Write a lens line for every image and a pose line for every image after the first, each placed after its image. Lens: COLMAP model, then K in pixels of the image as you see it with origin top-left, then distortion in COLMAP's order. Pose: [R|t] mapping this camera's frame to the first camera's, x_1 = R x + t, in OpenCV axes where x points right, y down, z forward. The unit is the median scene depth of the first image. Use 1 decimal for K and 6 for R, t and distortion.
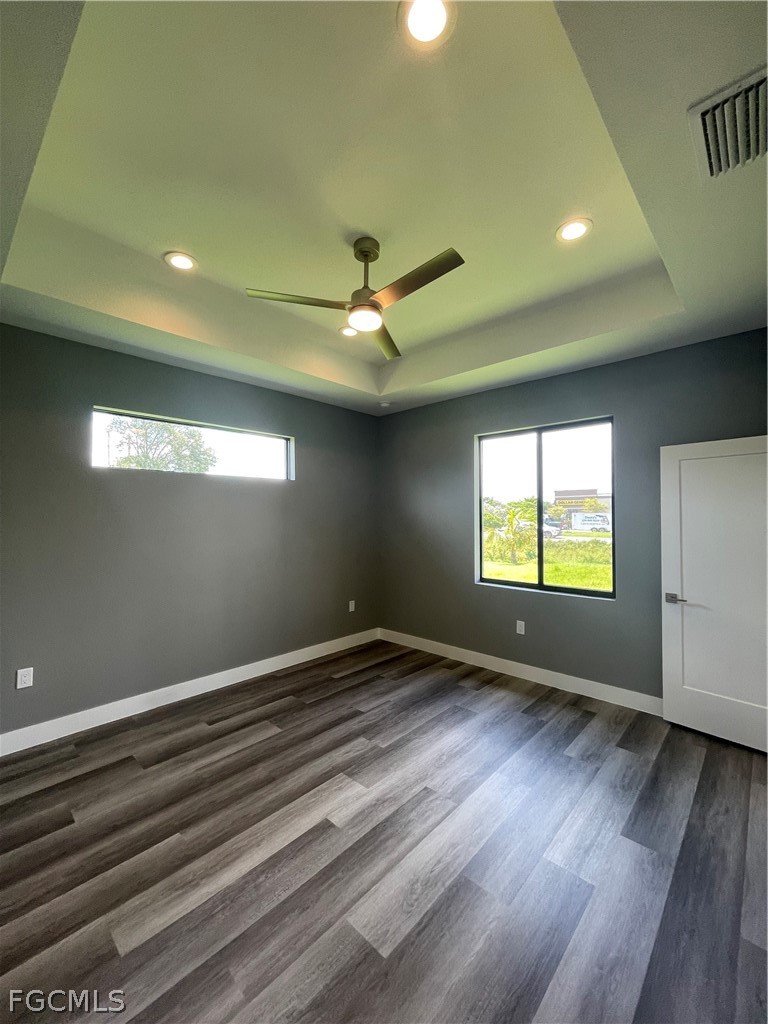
lens RADIAL K [[412.2, 0, 381.8], [0, 412.2, 511.0], [0, 0, 1]] dist [-0.006728, 0.002482]
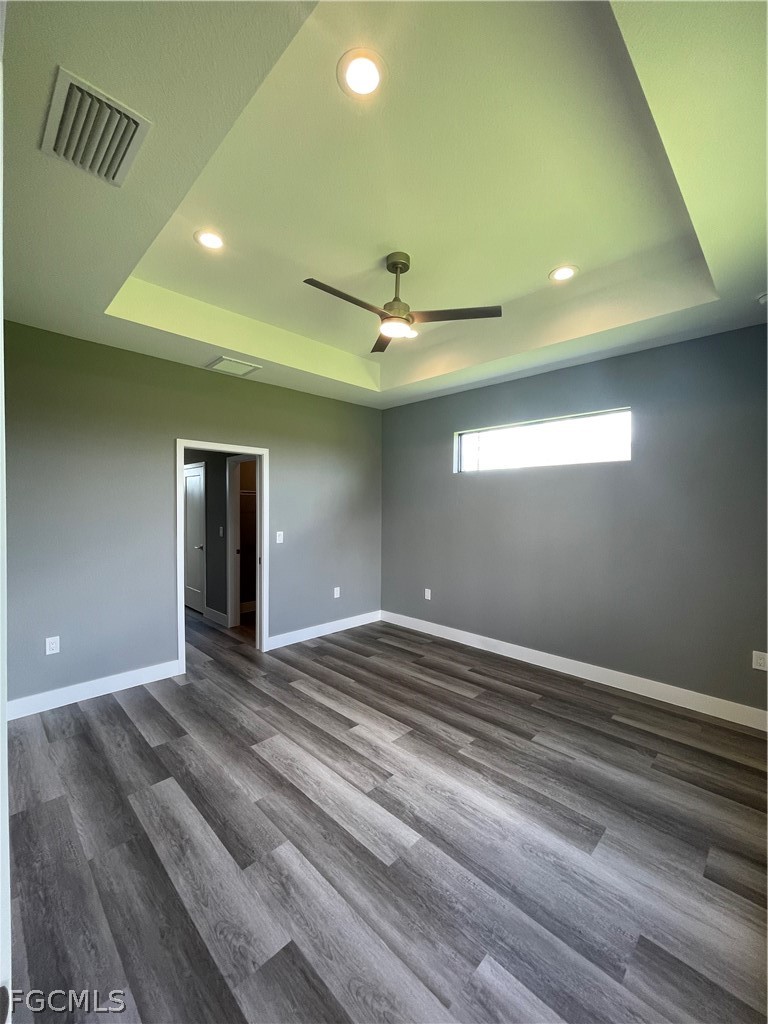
lens RADIAL K [[412.2, 0, 381.8], [0, 412.2, 511.0], [0, 0, 1]] dist [-0.006728, 0.002482]
pose [[-0.032007, 0.014989, -0.999375, 0.999680], [0.006538, 0.999869, 0.014787, 0.013744], [0.999466, -0.006060, -0.032101, 0.918724]]
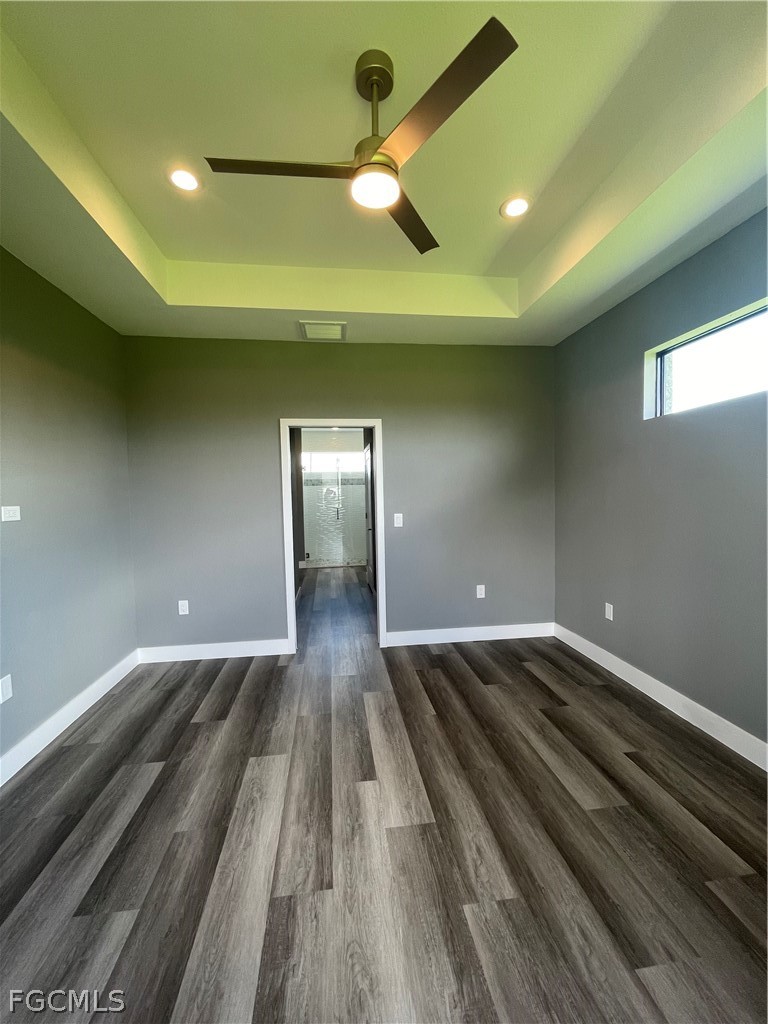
lens RADIAL K [[412.2, 0, 381.8], [0, 412.2, 511.0], [0, 0, 1]] dist [-0.006728, 0.002482]
pose [[-0.638327, 0.050582, -0.768102, 0.475990], [0.031696, 0.998720, 0.039428, 0.052371], [0.769112, 0.000822, -0.639113, 1.340692]]
